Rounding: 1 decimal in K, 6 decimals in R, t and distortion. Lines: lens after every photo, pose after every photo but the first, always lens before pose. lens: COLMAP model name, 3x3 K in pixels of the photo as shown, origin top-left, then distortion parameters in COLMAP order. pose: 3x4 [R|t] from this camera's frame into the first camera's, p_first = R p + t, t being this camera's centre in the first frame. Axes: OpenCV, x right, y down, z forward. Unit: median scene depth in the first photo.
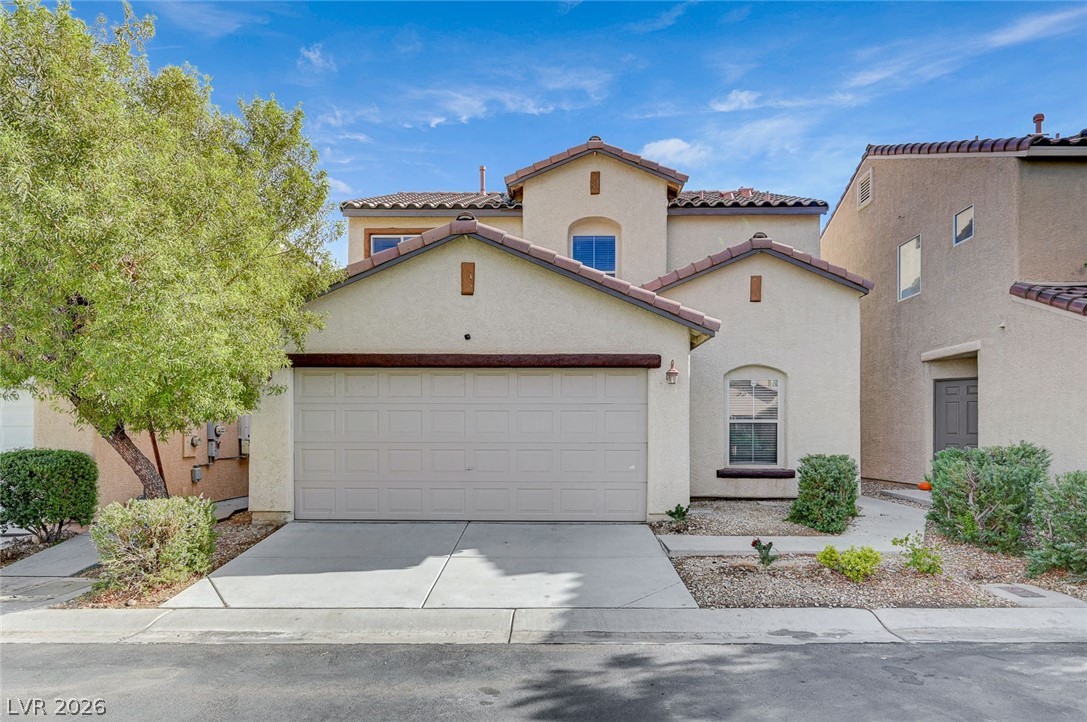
lens RADIAL K [[614.8, 0, 543.5], [0, 614.8, 361.0], [0, 0, 1]] dist [-0.000212, 0.000910]
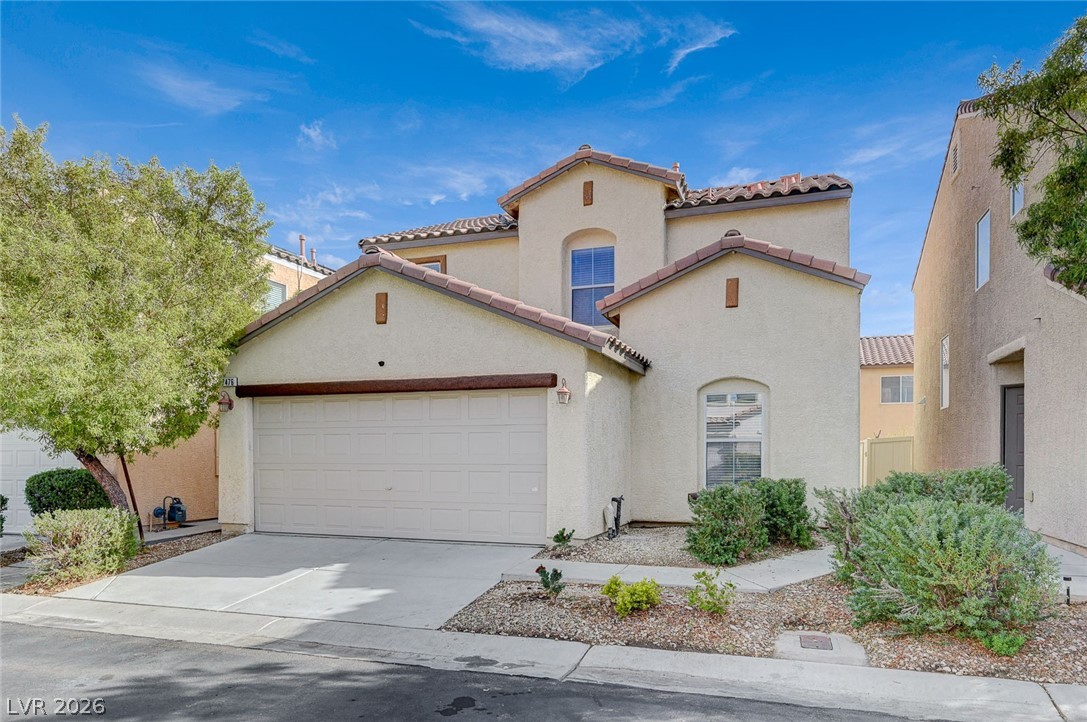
lens RADIAL K [[637.1, 0, 543.5], [0, 637.1, 382.0], [0, 0, 1]] dist [0.001682, 0.000688]
pose [[0.955858, -0.035266, -0.291704, 0.458271], [0.037838, 0.999279, 0.003177, -0.000722], [0.291382, -0.014074, 0.956503, 0.034700]]
